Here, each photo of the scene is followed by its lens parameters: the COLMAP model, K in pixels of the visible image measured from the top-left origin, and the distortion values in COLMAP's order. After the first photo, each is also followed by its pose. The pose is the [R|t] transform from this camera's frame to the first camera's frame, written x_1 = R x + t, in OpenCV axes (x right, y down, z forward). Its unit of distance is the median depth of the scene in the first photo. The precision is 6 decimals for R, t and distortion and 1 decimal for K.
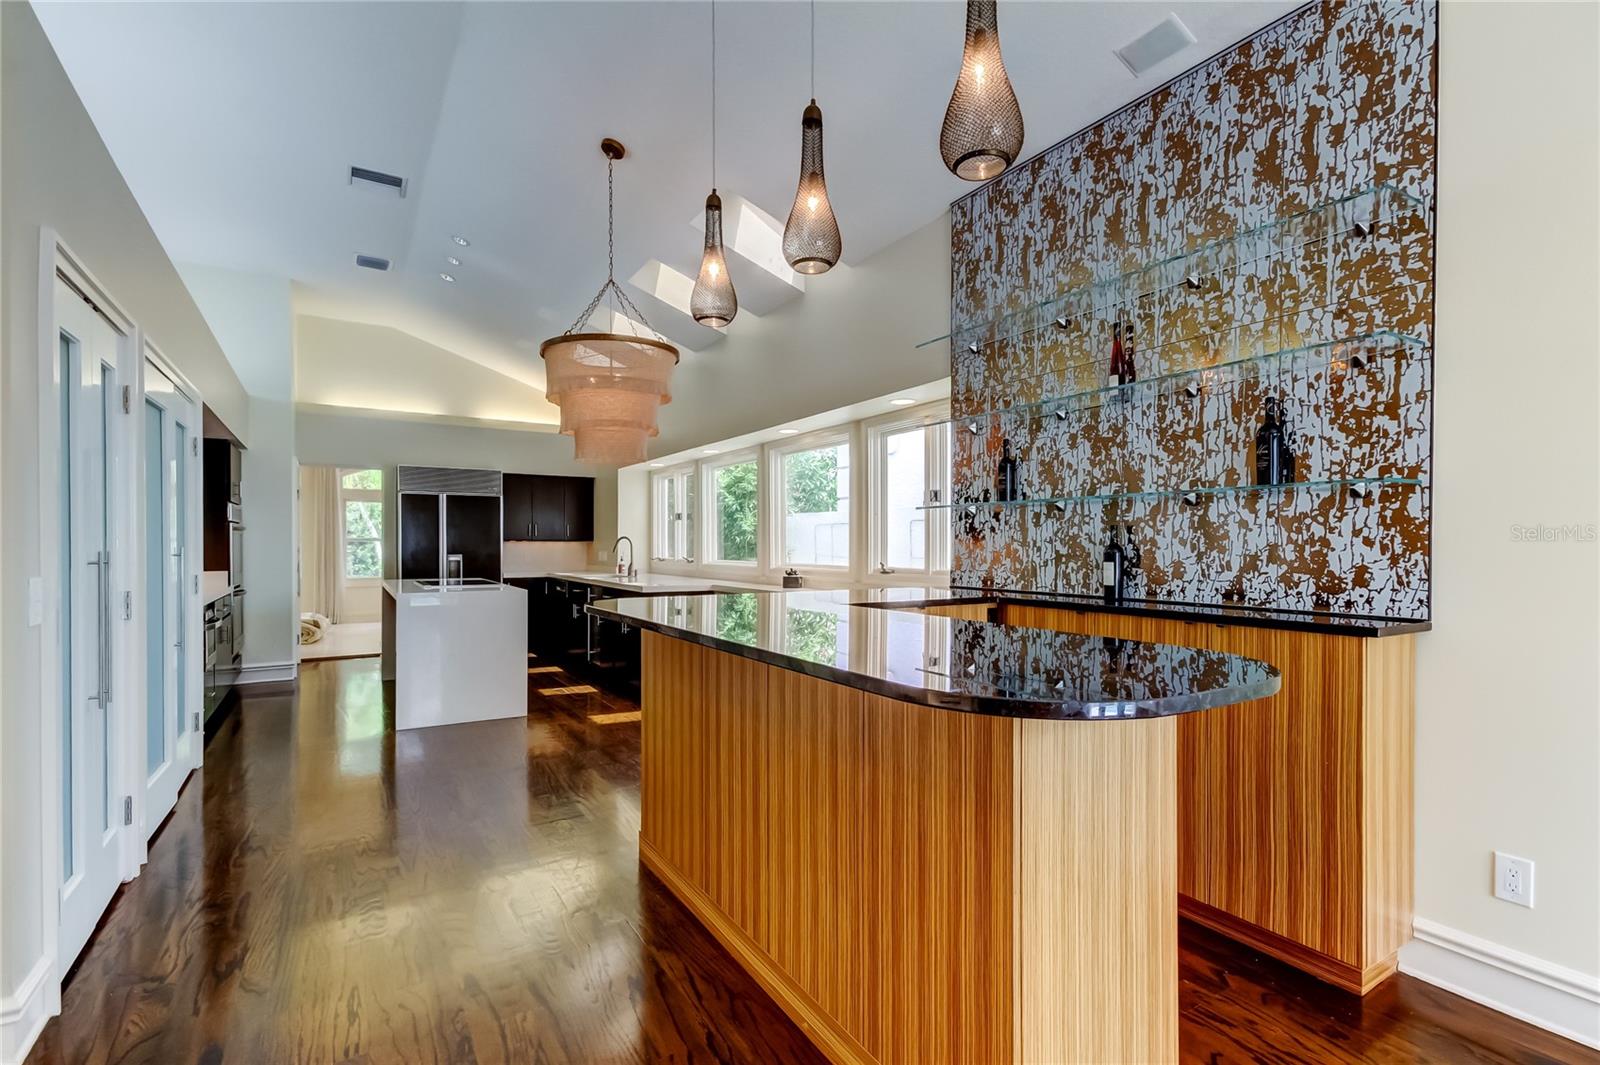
lens RADIAL K [[742.0, 0, 812.7], [0, 742.0, 552.7], [0, 0, 1]] dist [0.016671, 0.000160]
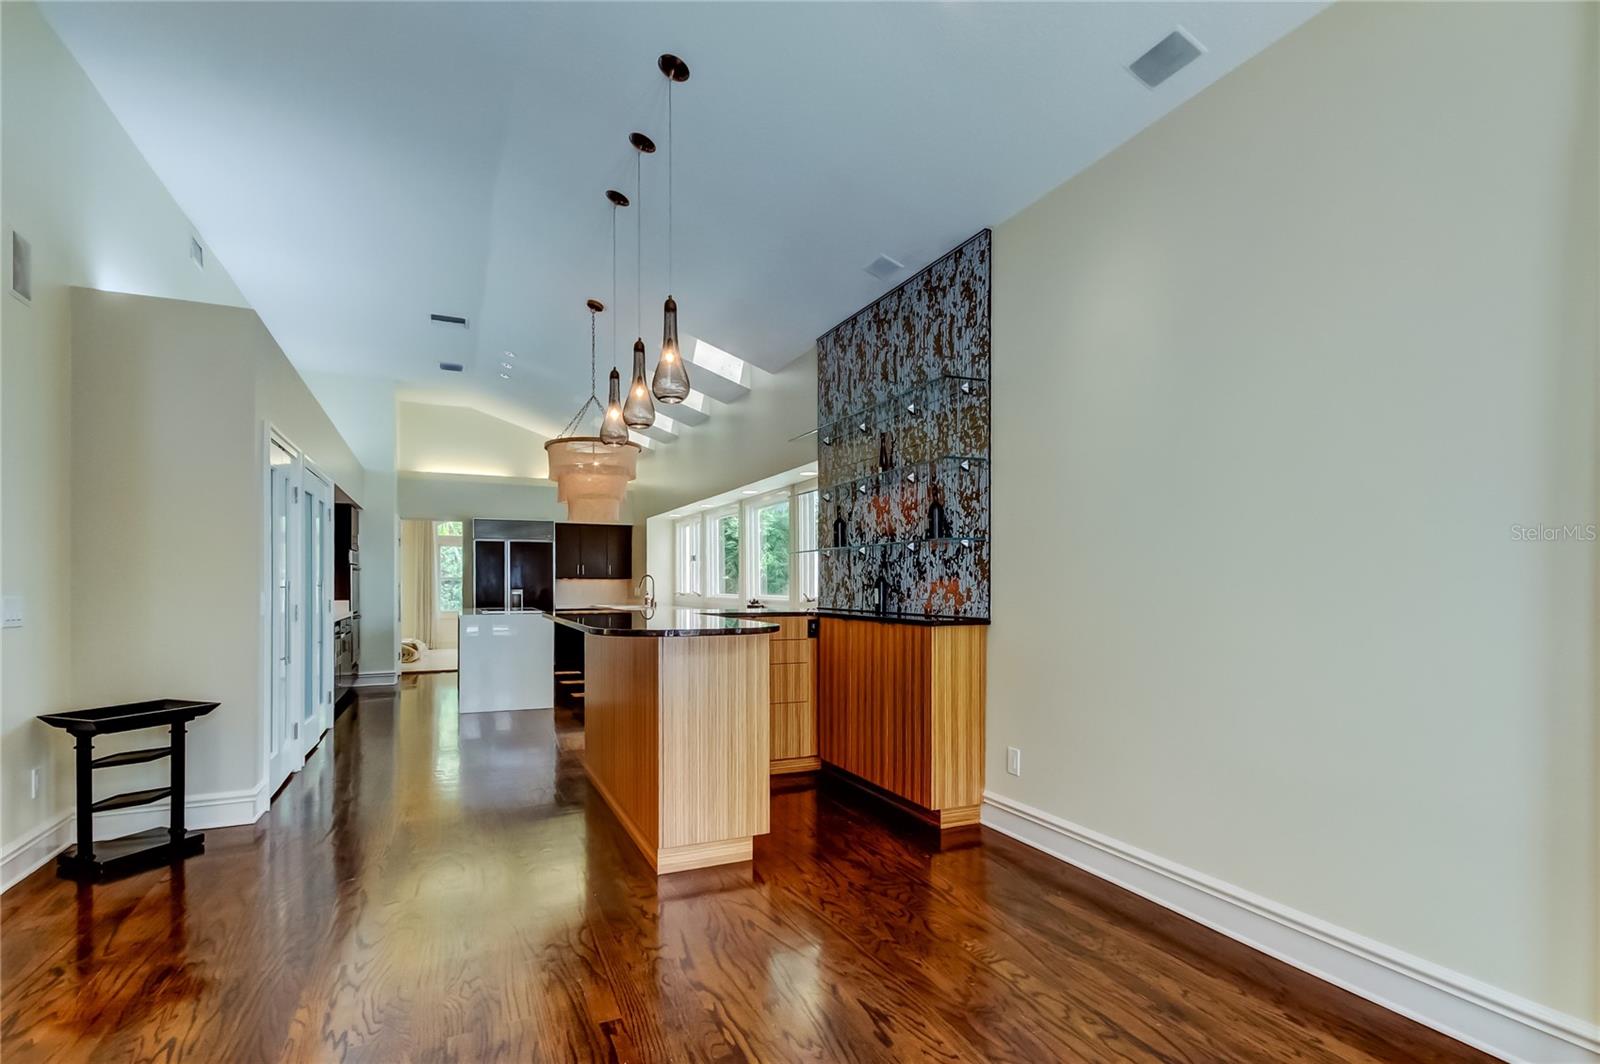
lens RADIAL K [[774.4, 0, 825.4], [0, 774.4, 585.3], [0, 0, 1]] dist [0.001325, 0.000182]
pose [[0.993699, -0.001240, -0.112076, 0.513124], [0.000126, 0.999951, -0.009949, 0.023808], [0.112083, 0.009872, 0.993650, -0.653619]]
